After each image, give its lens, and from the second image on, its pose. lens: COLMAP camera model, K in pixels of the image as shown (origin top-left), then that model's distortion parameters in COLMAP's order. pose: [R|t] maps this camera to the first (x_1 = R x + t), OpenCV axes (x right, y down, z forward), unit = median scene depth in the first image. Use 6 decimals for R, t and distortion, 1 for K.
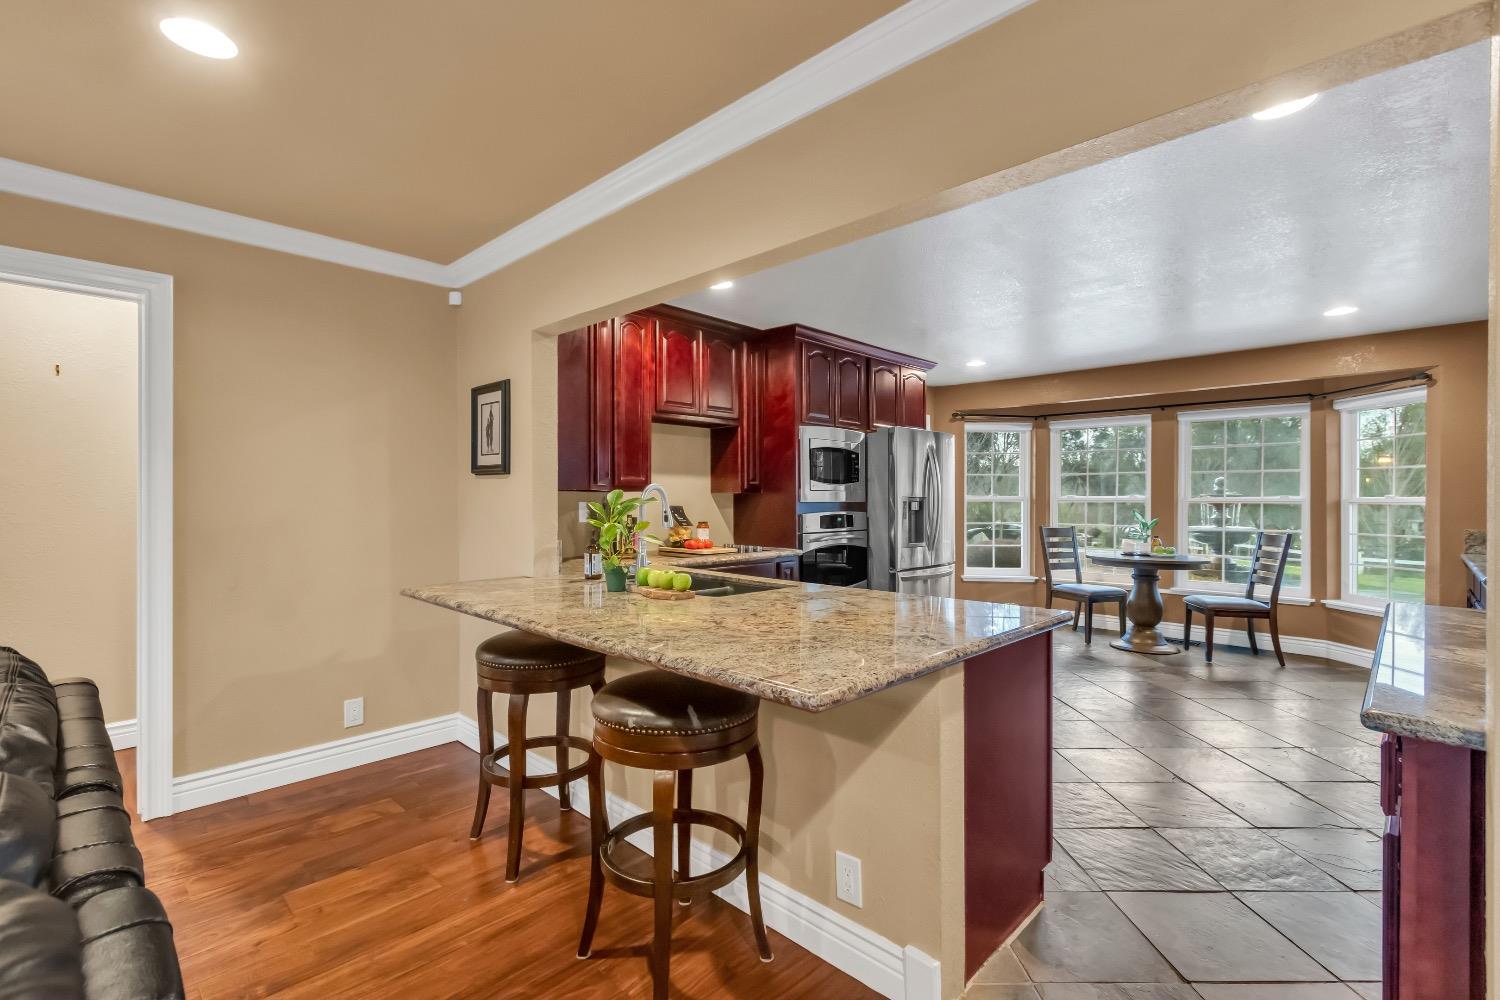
lens RADIAL K [[680.8, 0, 748.0], [0, 680.8, 498.9], [0, 0, 1]] dist [0.007146, -0.000592]
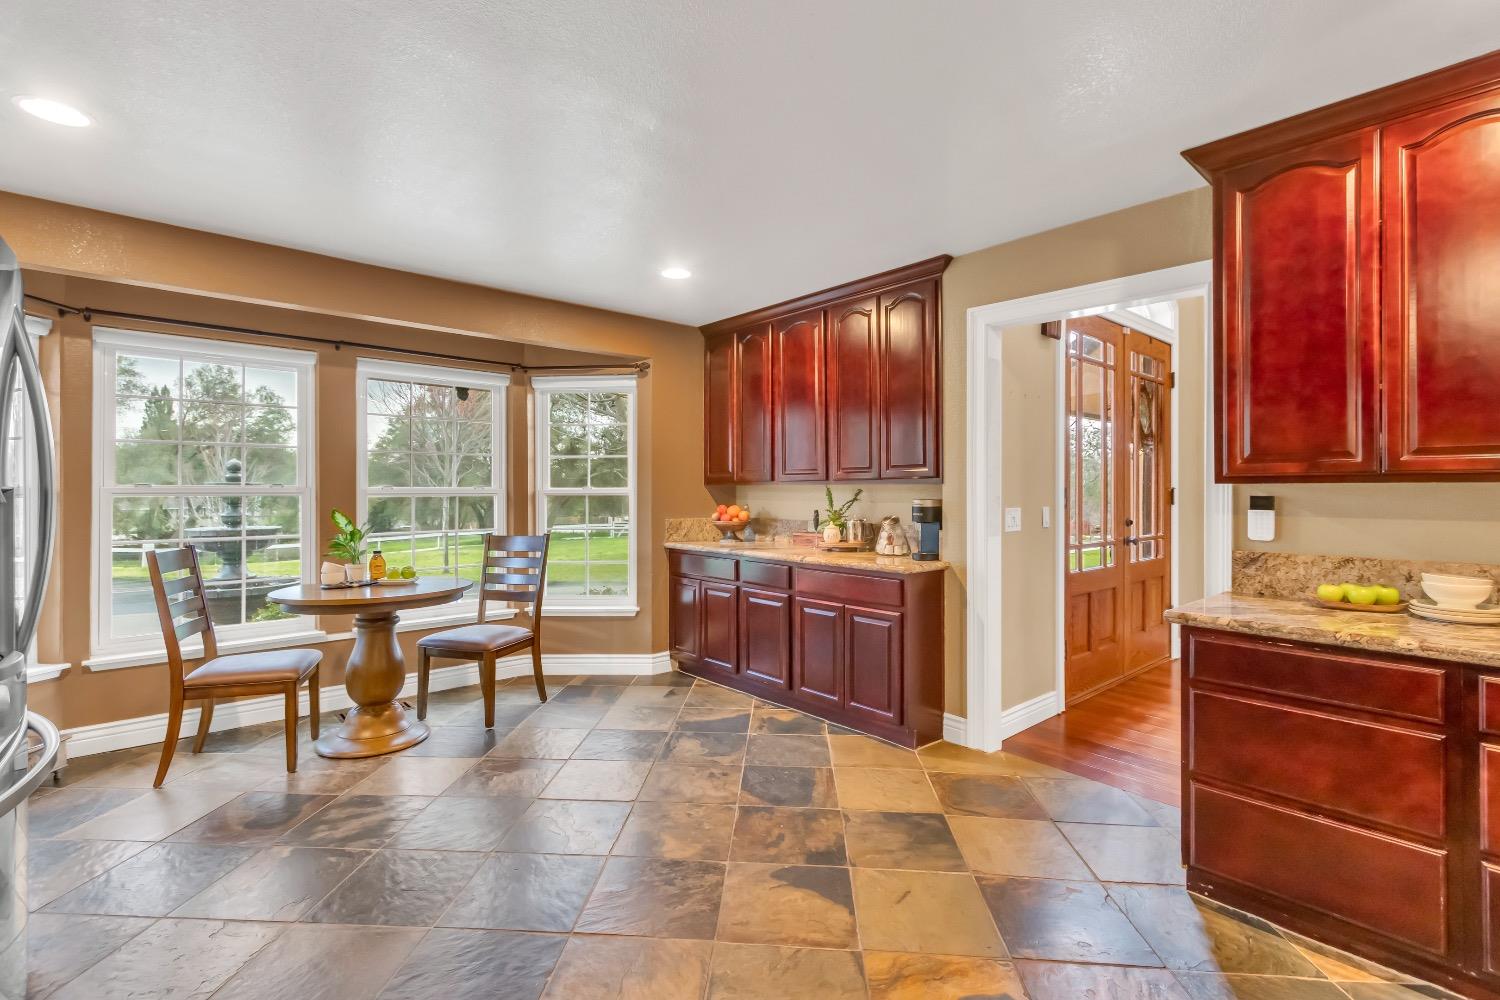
lens RADIAL K [[683.8, 0, 757.7], [0, 683.8, 499.8], [0, 0, 1]] dist [0.002018, -0.000584]
pose [[0.075537, -0.016549, 0.997006, 0.012090], [-0.000574, 0.999861, 0.016640, -0.002477], [-0.997143, -0.001830, 0.075517, 0.689693]]
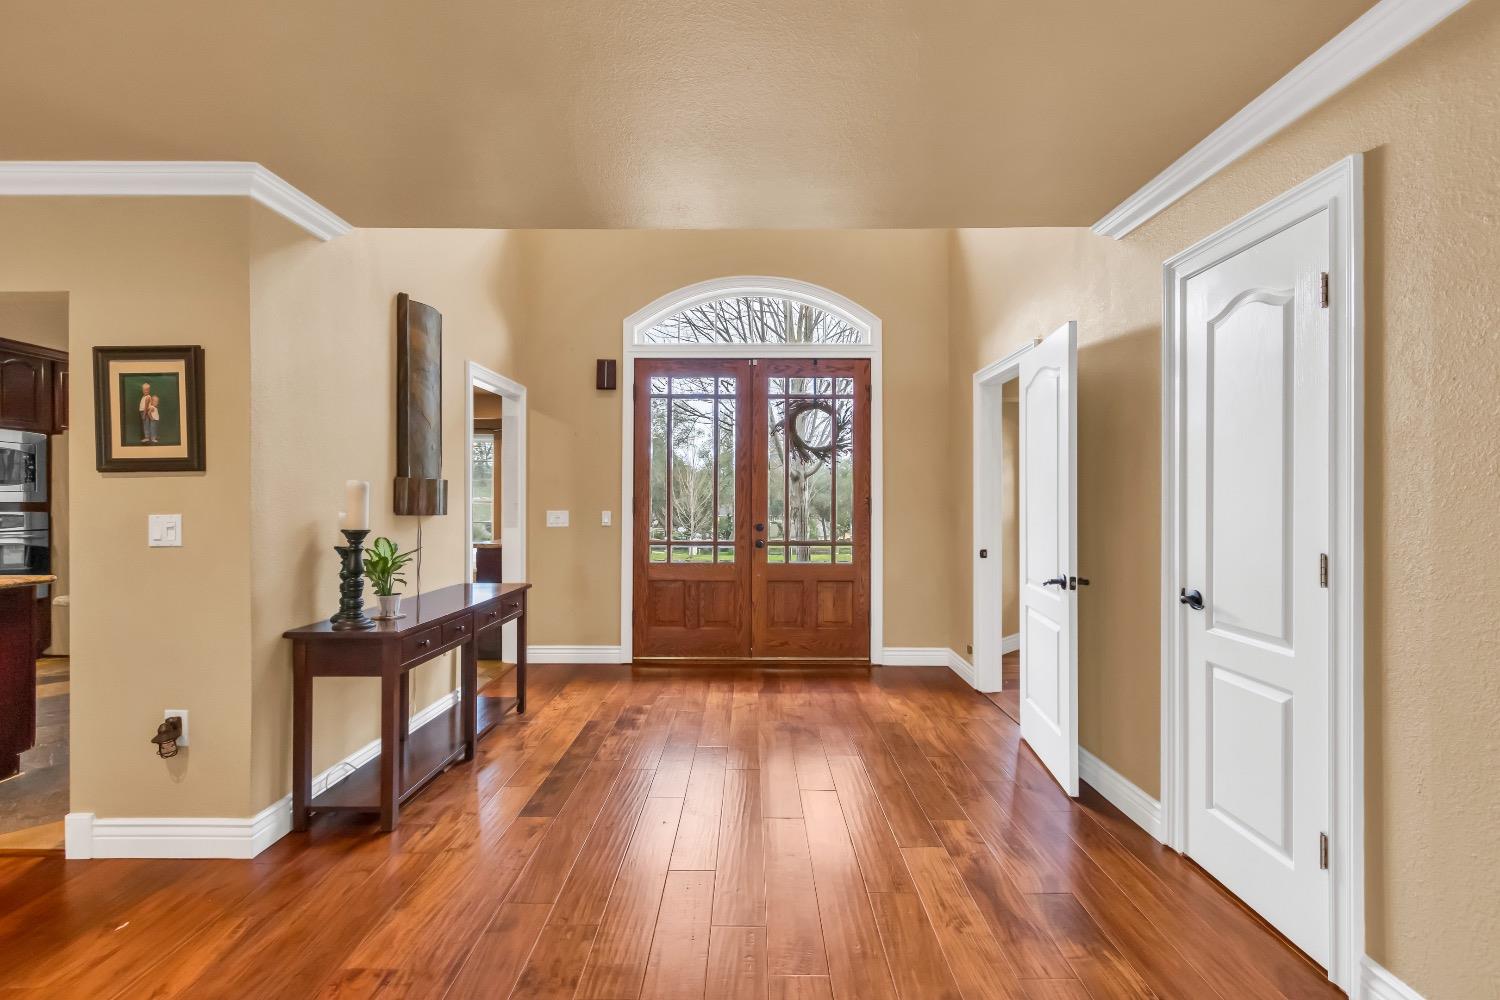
lens RADIAL K [[680.8, 0, 748.0], [0, 680.8, 498.9], [0, 0, 1]] dist [0.007146, -0.000592]
pose [[0.723448, 0.002112, 0.690376, 0.223130], [-0.000150, 0.999996, -0.002901, 0.002044], [-0.690379, 0.001995, 0.723445, -0.466644]]
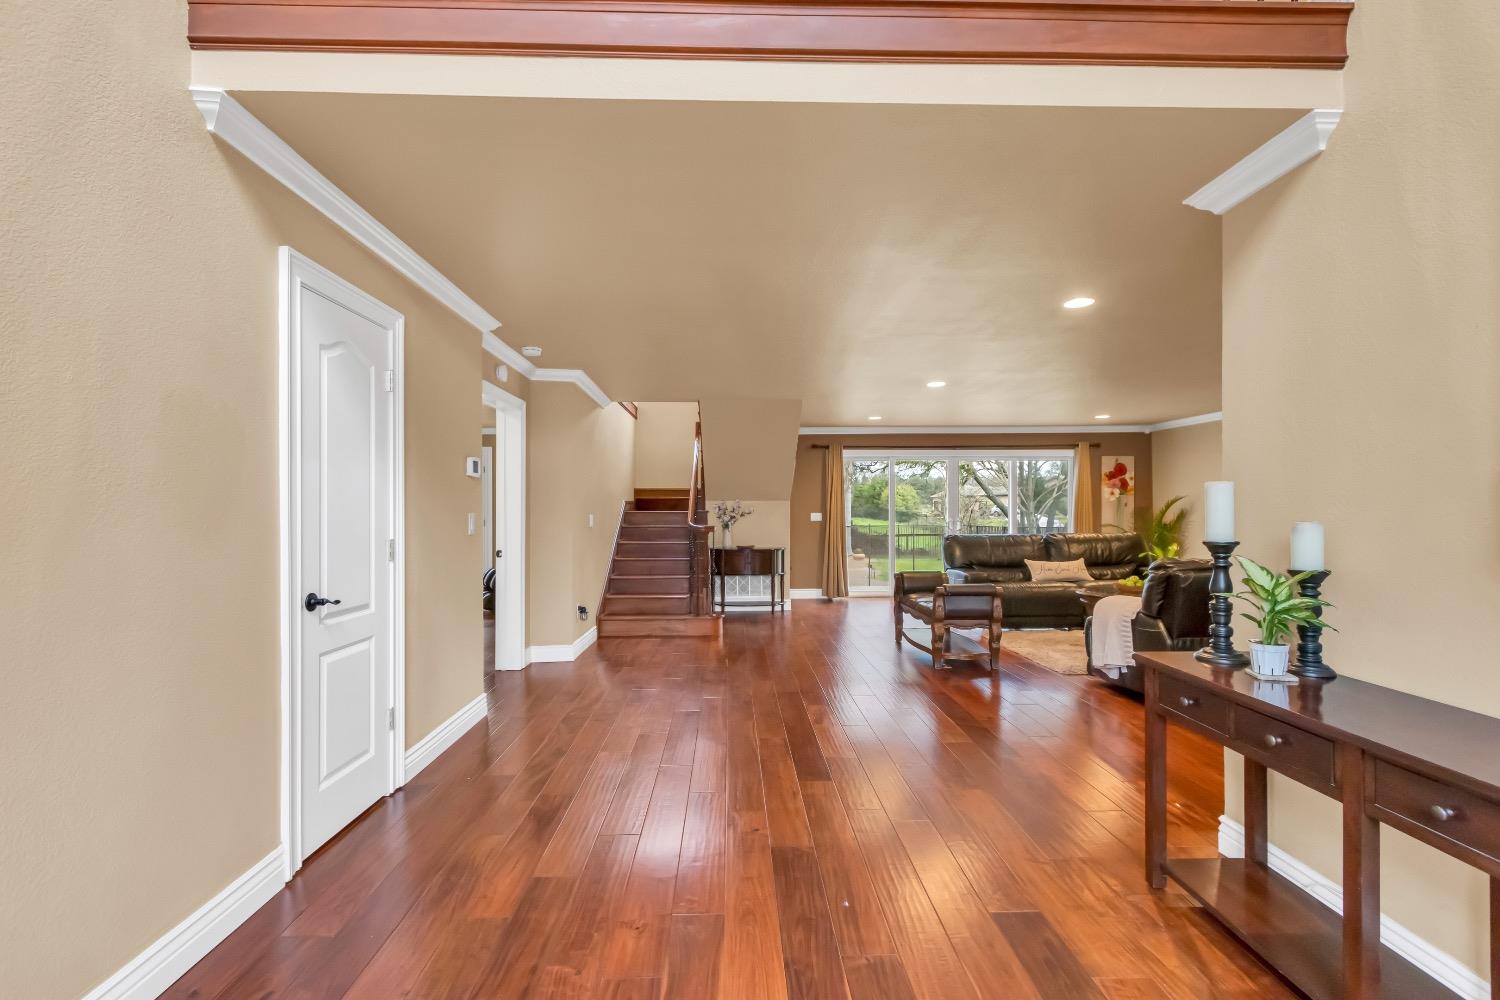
lens RADIAL K [[691.1, 0, 750.0], [0, 691.1, 500.0], [0, 0, 1]] dist [0.000716, -0.000269]
pose [[-0.698252, -0.008621, -0.715800, 0.882307], [0.001328, 0.999910, -0.013338, 0.003465], [0.715851, -0.010264, -0.698178, 0.208703]]
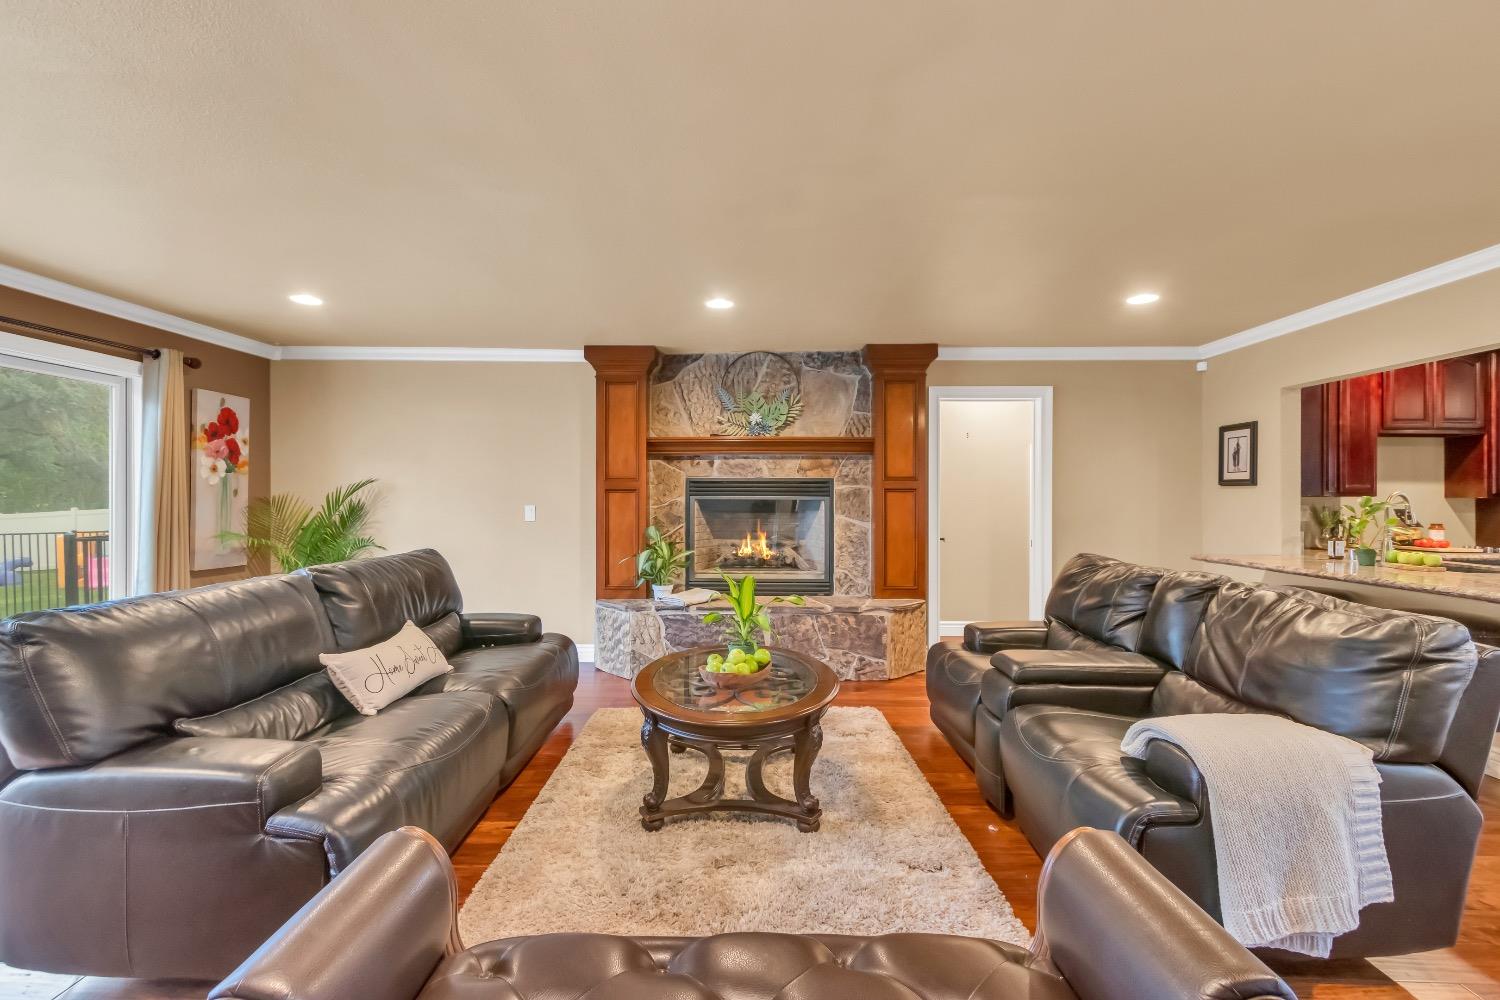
lens RADIAL K [[680.8, 0, 748.0], [0, 680.8, 498.9], [0, 0, 1]] dist [0.007146, -0.000592]
pose [[0.680396, 0.000524, -0.732845, -0.009799], [-0.004313, 0.999985, -0.003290, 0.001428], [0.732832, 0.005399, 0.680388, -0.496433]]
